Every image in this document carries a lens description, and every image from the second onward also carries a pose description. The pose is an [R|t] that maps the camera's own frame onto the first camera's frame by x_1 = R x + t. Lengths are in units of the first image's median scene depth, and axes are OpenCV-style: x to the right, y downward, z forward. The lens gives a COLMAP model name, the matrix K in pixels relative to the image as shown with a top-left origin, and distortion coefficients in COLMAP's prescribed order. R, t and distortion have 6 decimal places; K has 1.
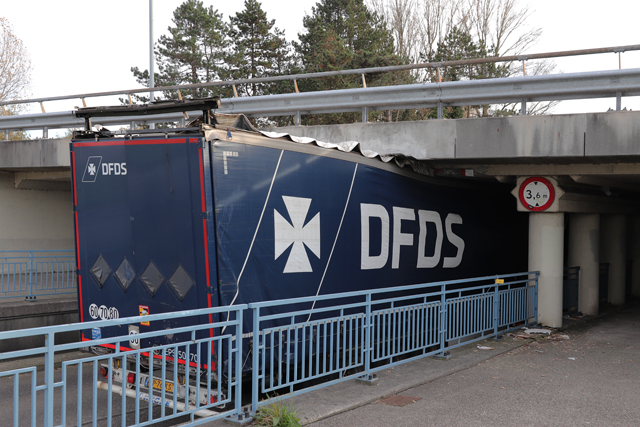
lens RADIAL K [[724.0, 0, 314.1], [0, 724.0, 216.4], [0, 0, 1]] dist [-0.012051, 0.000000]
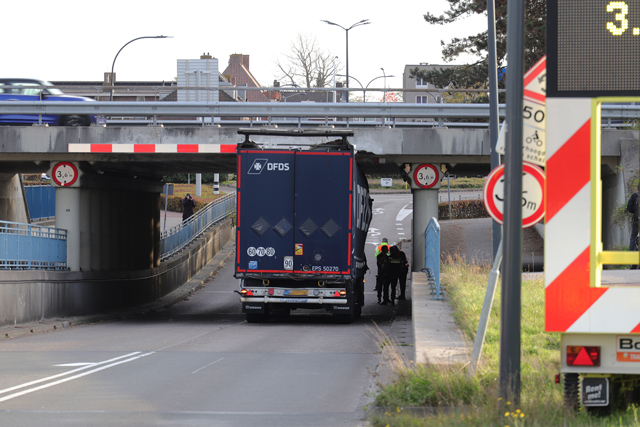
lens RADIAL K [[3647.5, 0, 320.0], [0, 3647.5, 214.6], [0, 0, 1]] dist [-0.193138, 0.000000]
pose [[0.828917, -0.015784, 0.559148, -4.169956], [0.016760, 0.999854, 0.003378, 0.017854], [-0.559120, 0.006572, 0.829061, -5.178103]]
